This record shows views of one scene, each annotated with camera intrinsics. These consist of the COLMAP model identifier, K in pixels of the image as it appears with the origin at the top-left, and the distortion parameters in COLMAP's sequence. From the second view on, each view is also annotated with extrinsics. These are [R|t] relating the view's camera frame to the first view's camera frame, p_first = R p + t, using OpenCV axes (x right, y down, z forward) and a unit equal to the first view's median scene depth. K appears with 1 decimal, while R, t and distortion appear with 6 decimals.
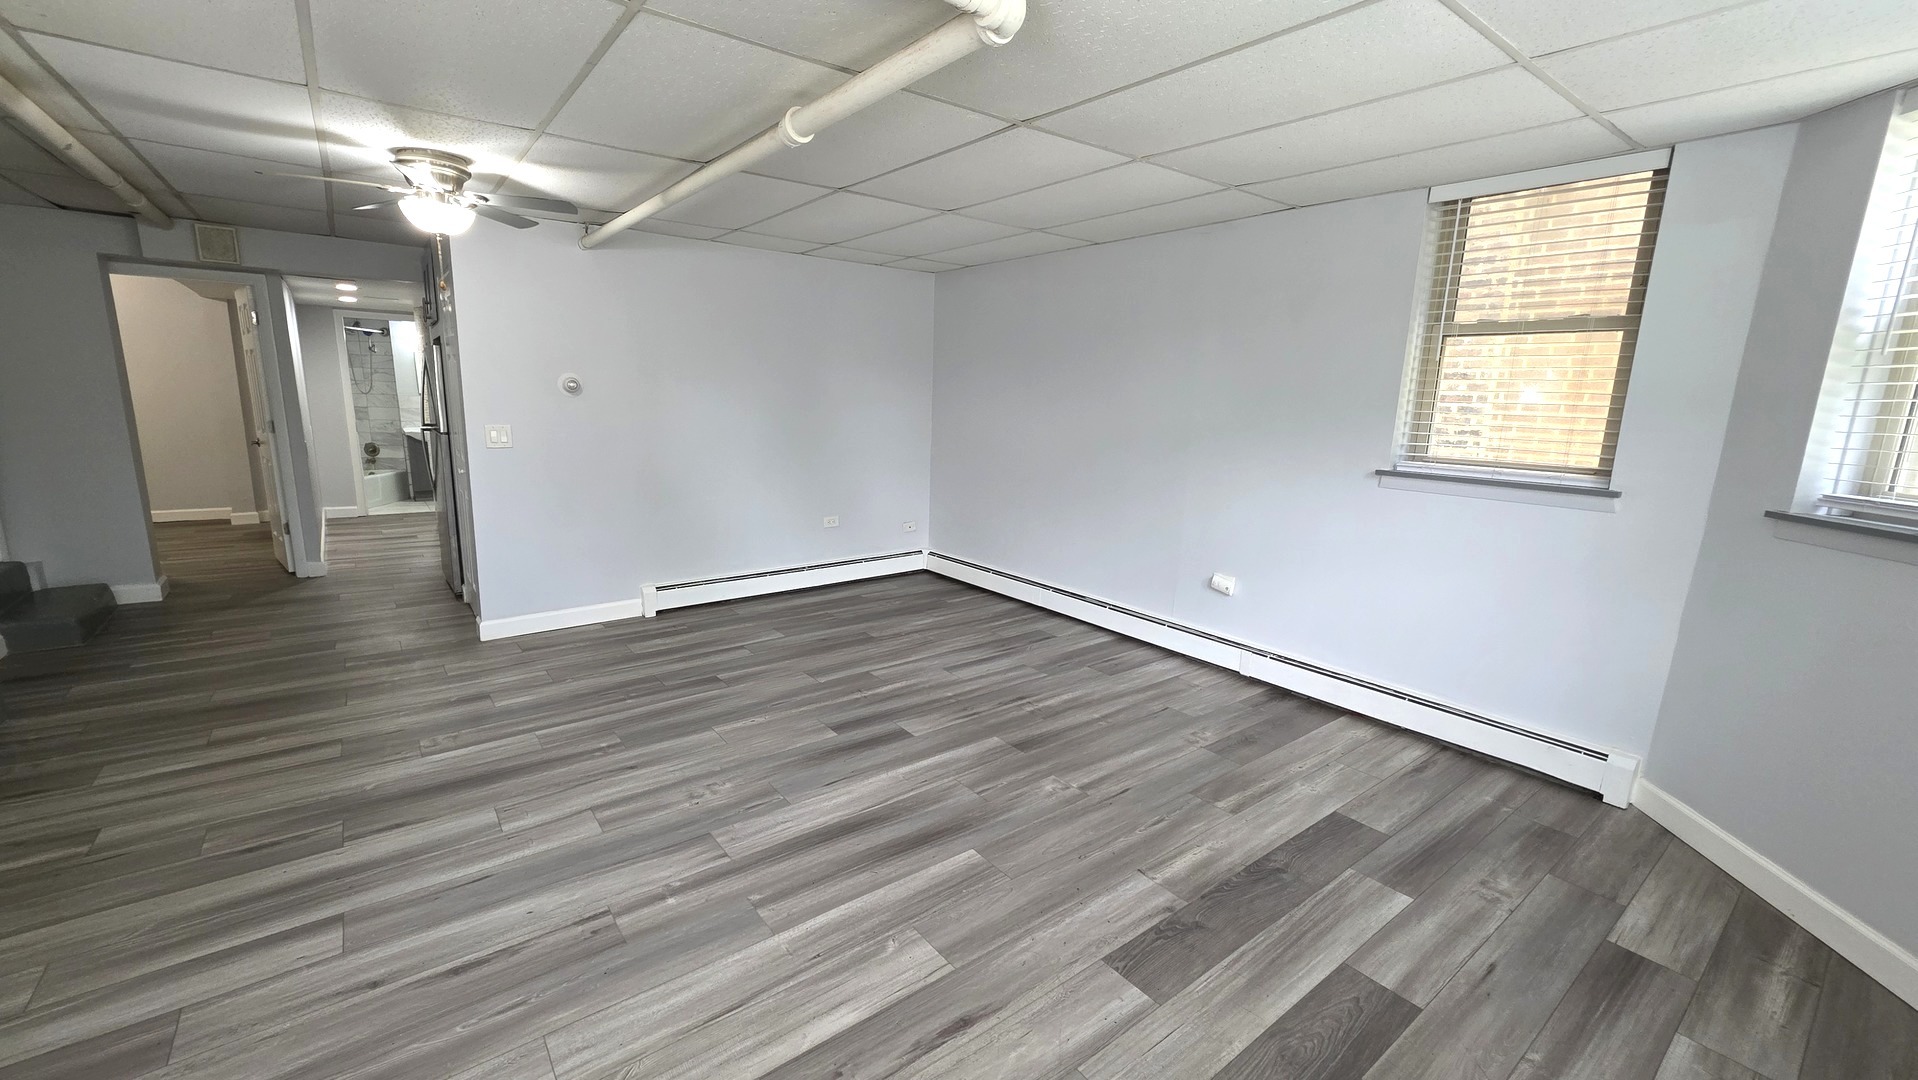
lens RADIAL K [[762.5, 0, 958.4], [0, 762.5, 543.1], [0, 0, 1]] dist [0.011796, -0.000076]
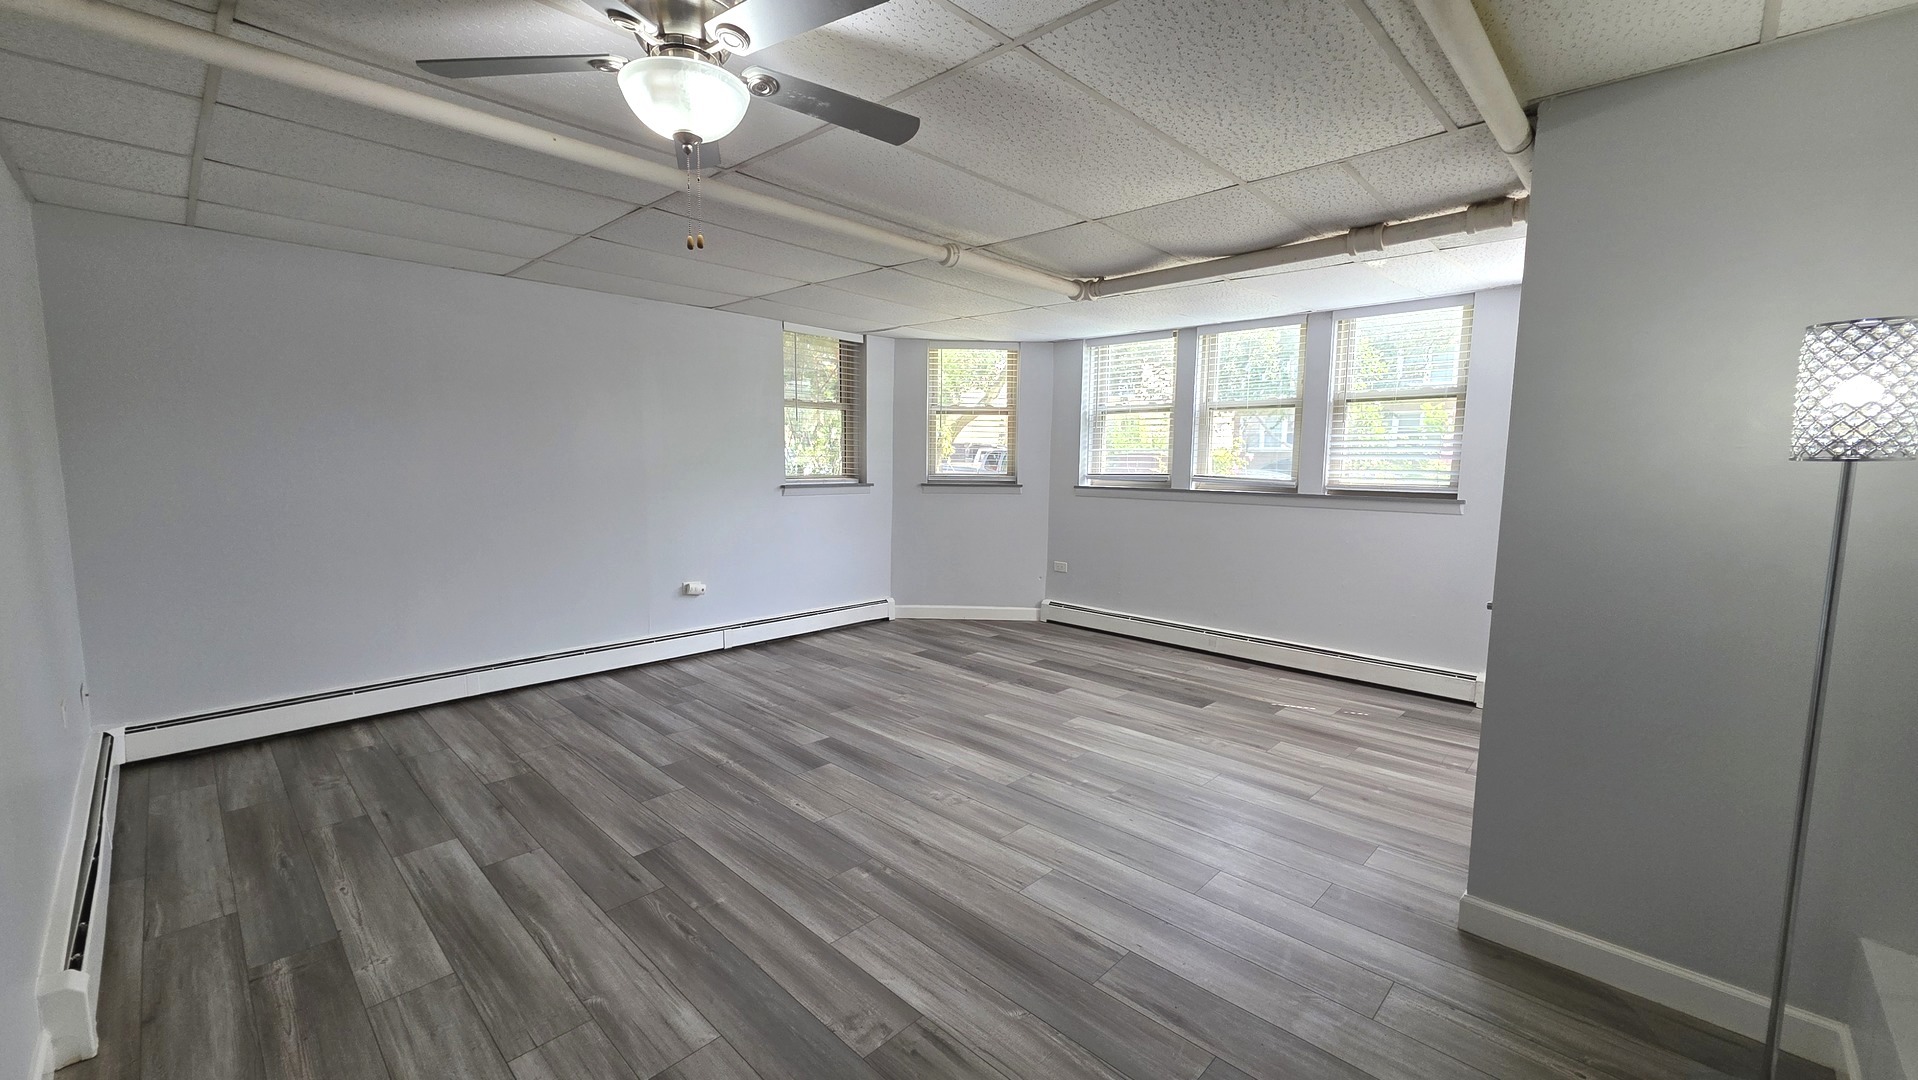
lens RADIAL K [[762.5, 0, 961.9], [0, 762.5, 540.7], [0, 0, 1]] dist [0.011796, -0.000076]
pose [[-0.149304, -0.132384, 0.979889, -1.111984], [0.179048, 0.970995, 0.158464, -0.168782], [-0.972446, 0.199106, -0.121270, 0.849153]]
